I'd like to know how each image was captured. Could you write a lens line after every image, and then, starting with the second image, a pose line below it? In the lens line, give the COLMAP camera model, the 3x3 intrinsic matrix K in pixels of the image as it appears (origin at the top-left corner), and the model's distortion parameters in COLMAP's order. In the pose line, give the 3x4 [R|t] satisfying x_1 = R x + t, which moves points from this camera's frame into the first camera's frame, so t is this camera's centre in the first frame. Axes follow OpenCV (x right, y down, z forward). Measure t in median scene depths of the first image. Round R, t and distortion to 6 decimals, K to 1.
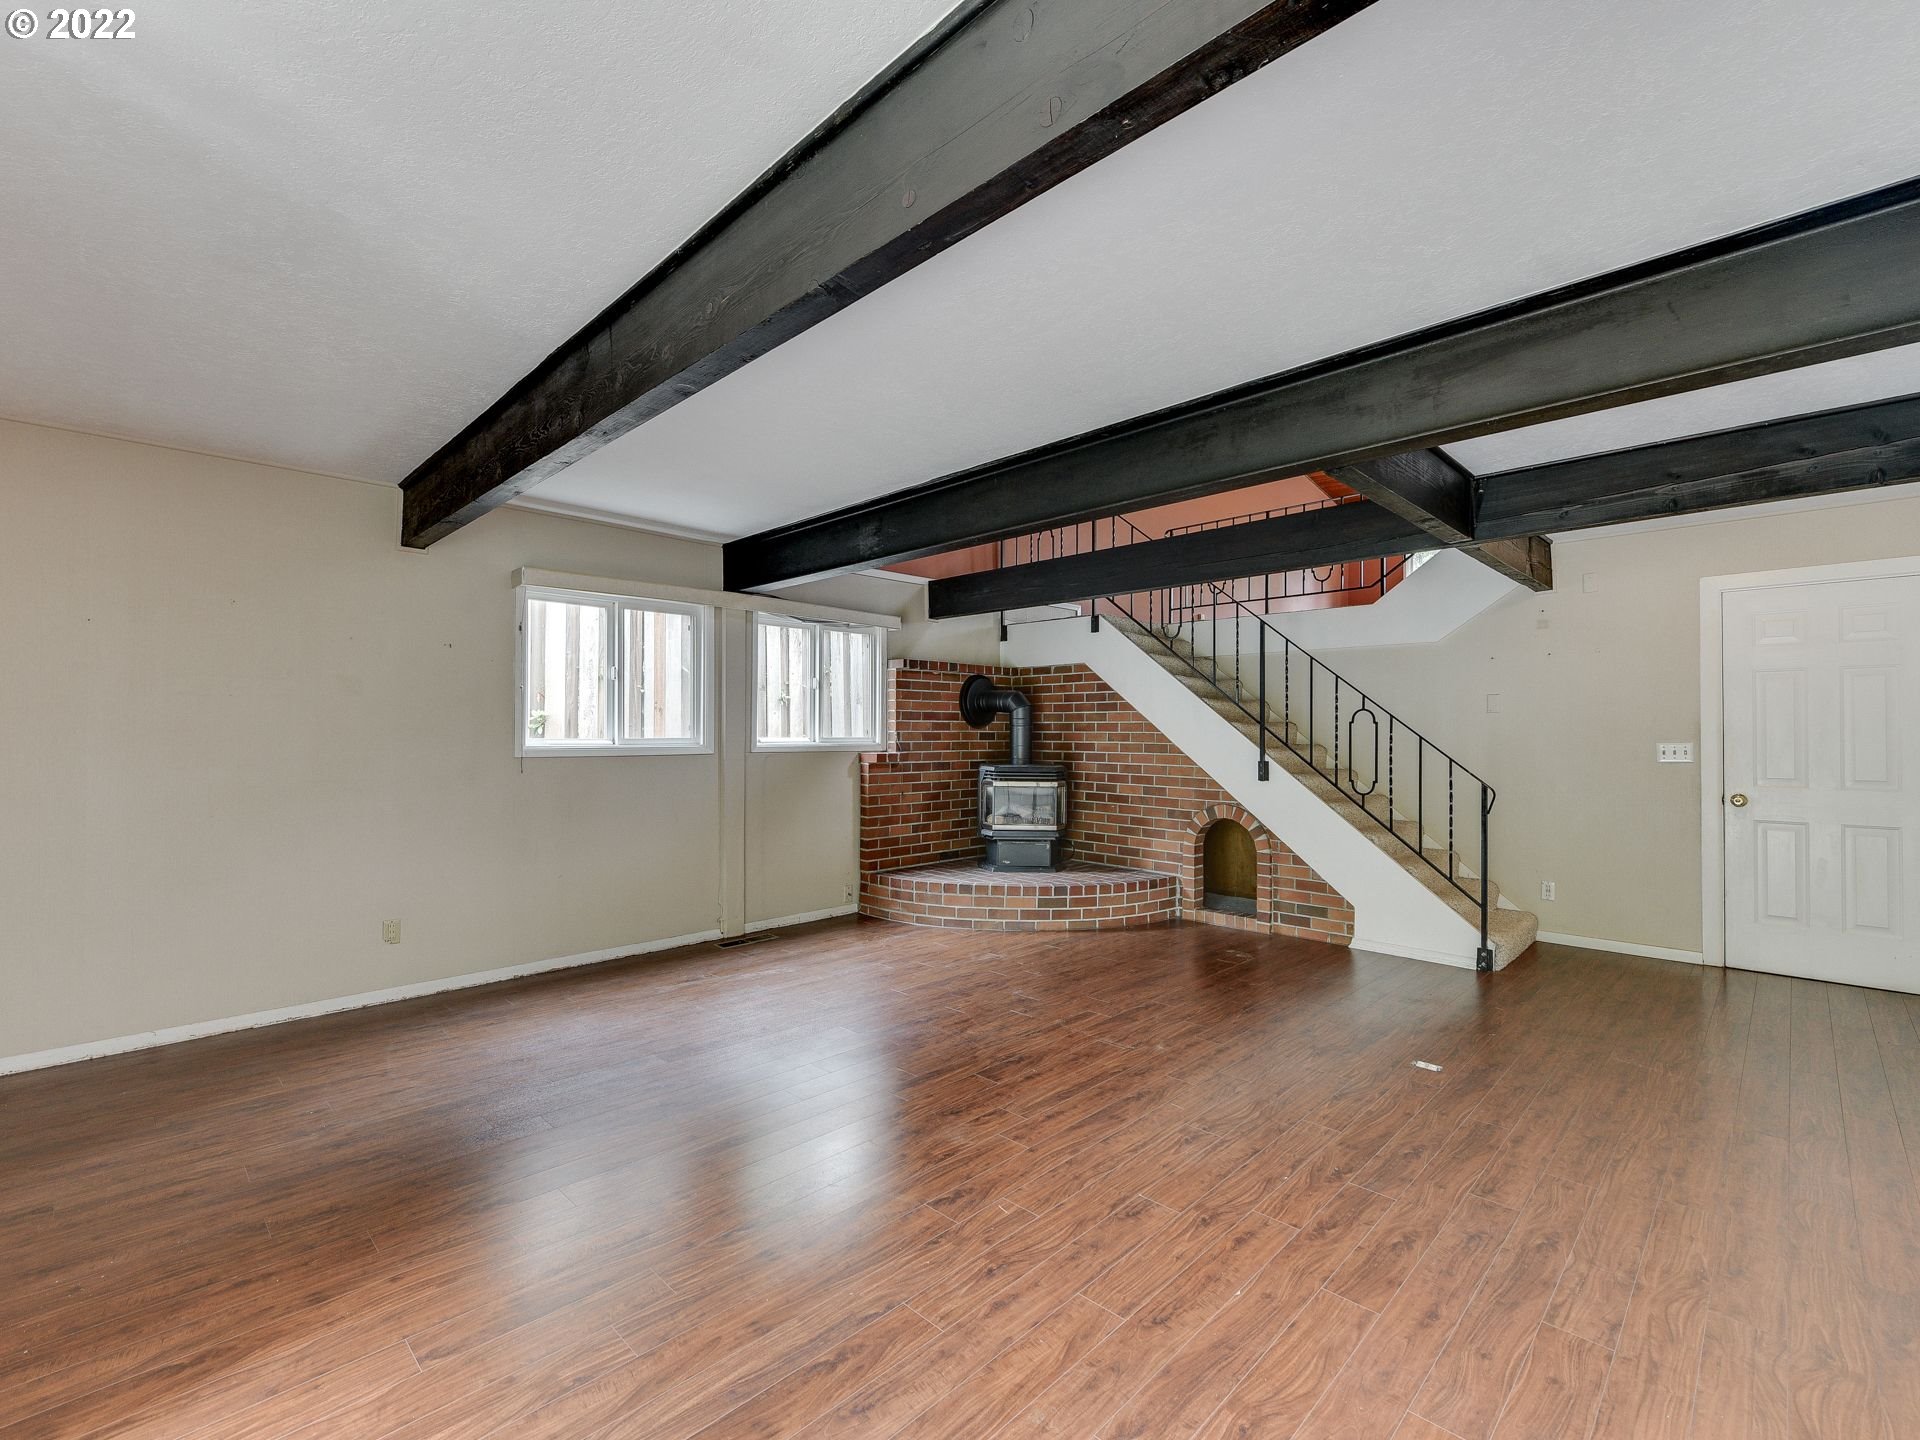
lens RADIAL K [[848.6, 0, 958.2], [0, 848.6, 725.5], [0, 0, 1]] dist [0.010408, -0.006664]
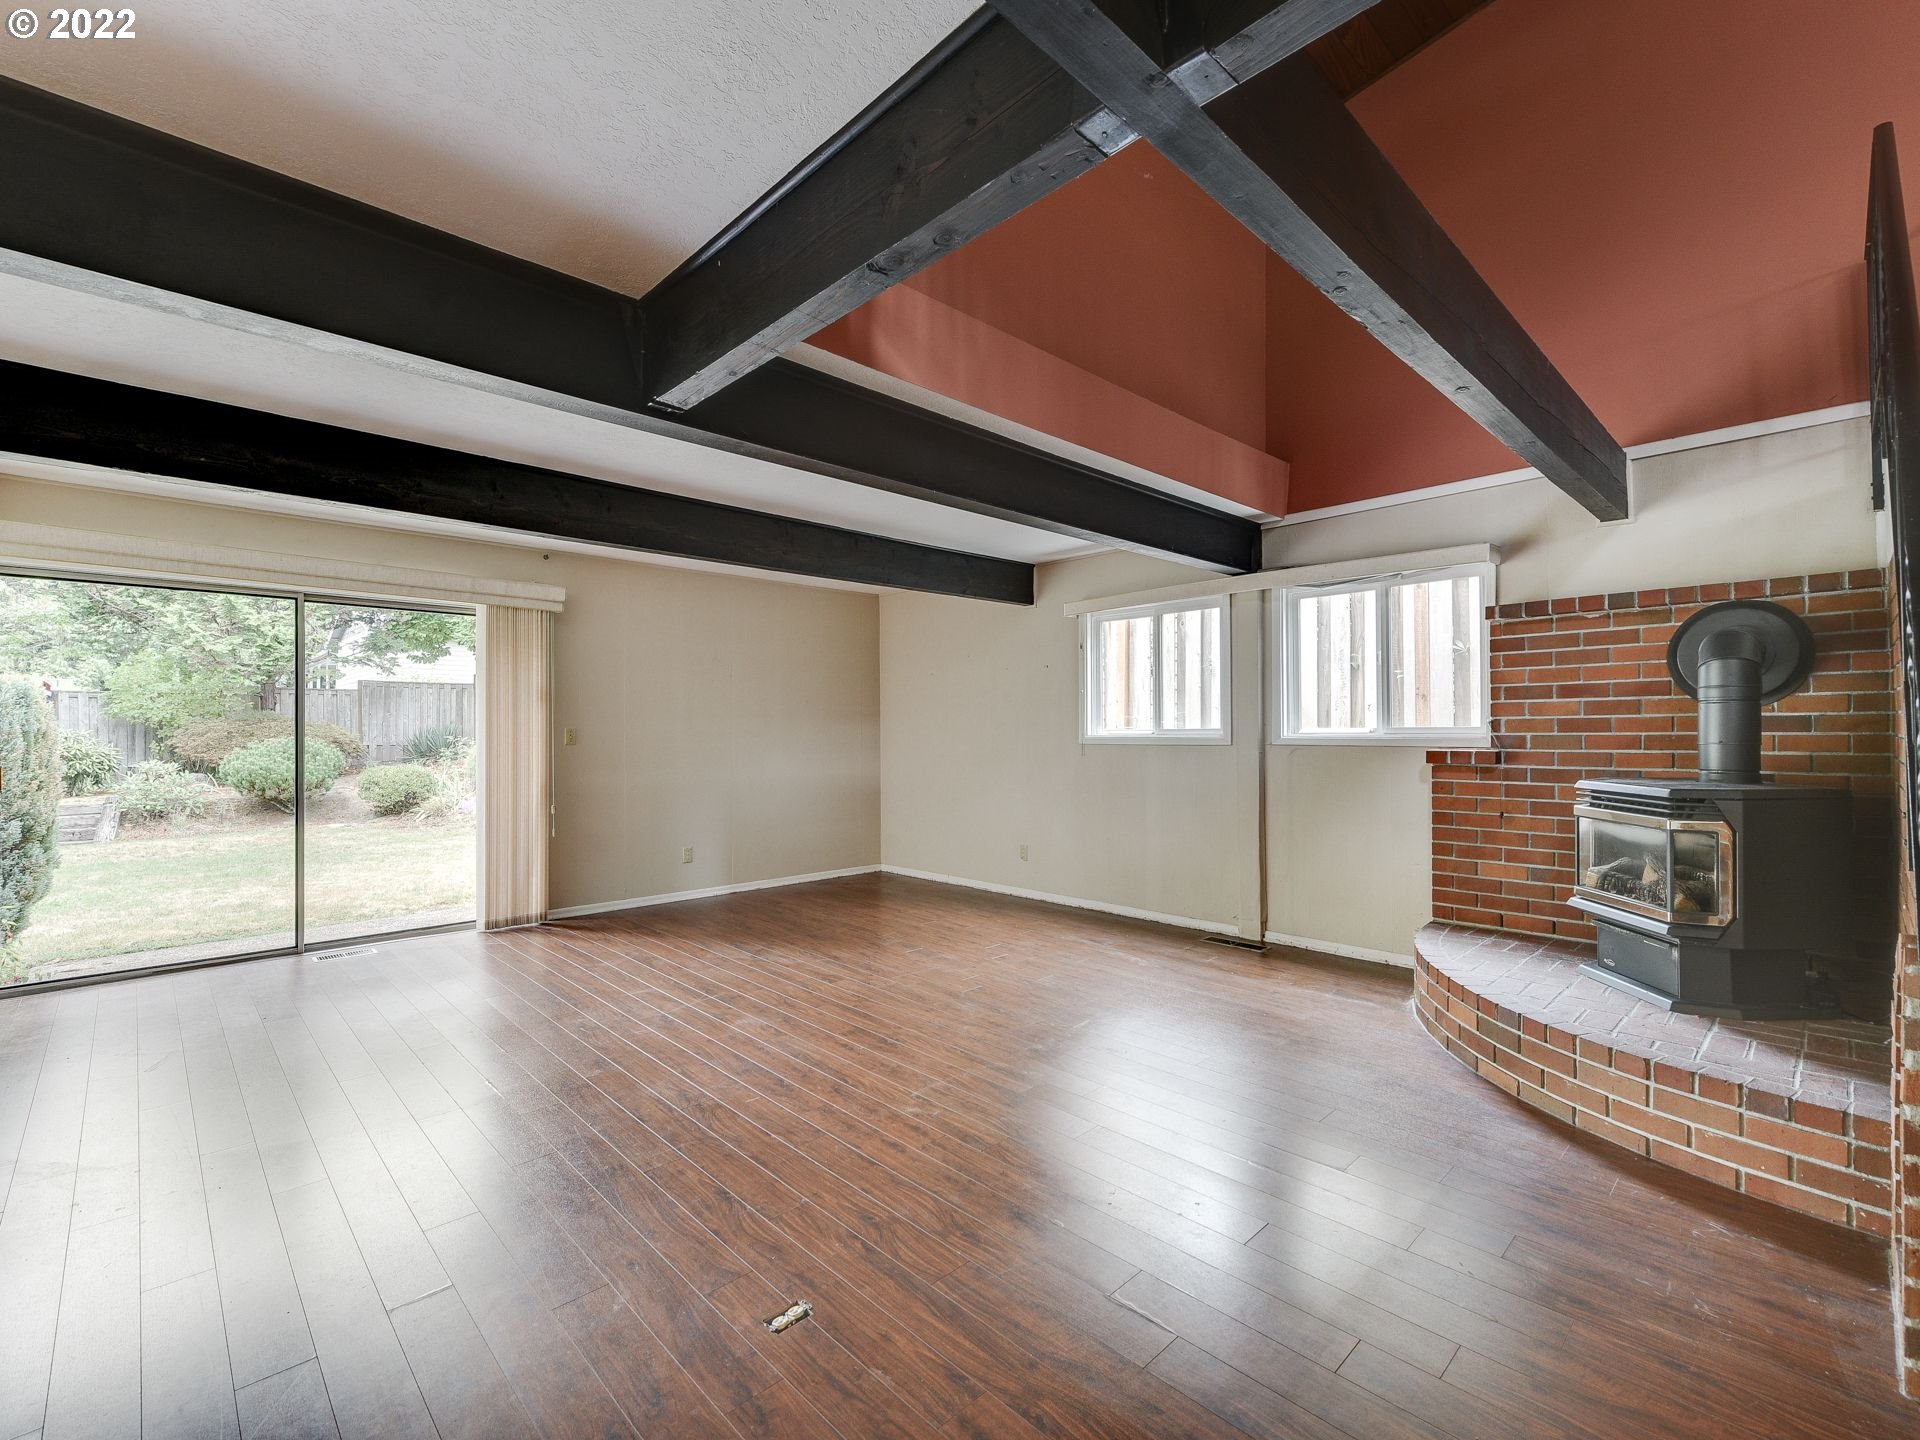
lens RADIAL K [[848.6, 0, 958.2], [0, 848.6, 725.5], [0, 0, 1]] dist [0.010408, -0.006664]
pose [[-0.026926, -0.006341, -0.999617, 0.682045], [0.013903, 0.999881, -0.006717, 0.013121], [0.999541, -0.014079, -0.026834, 0.699494]]
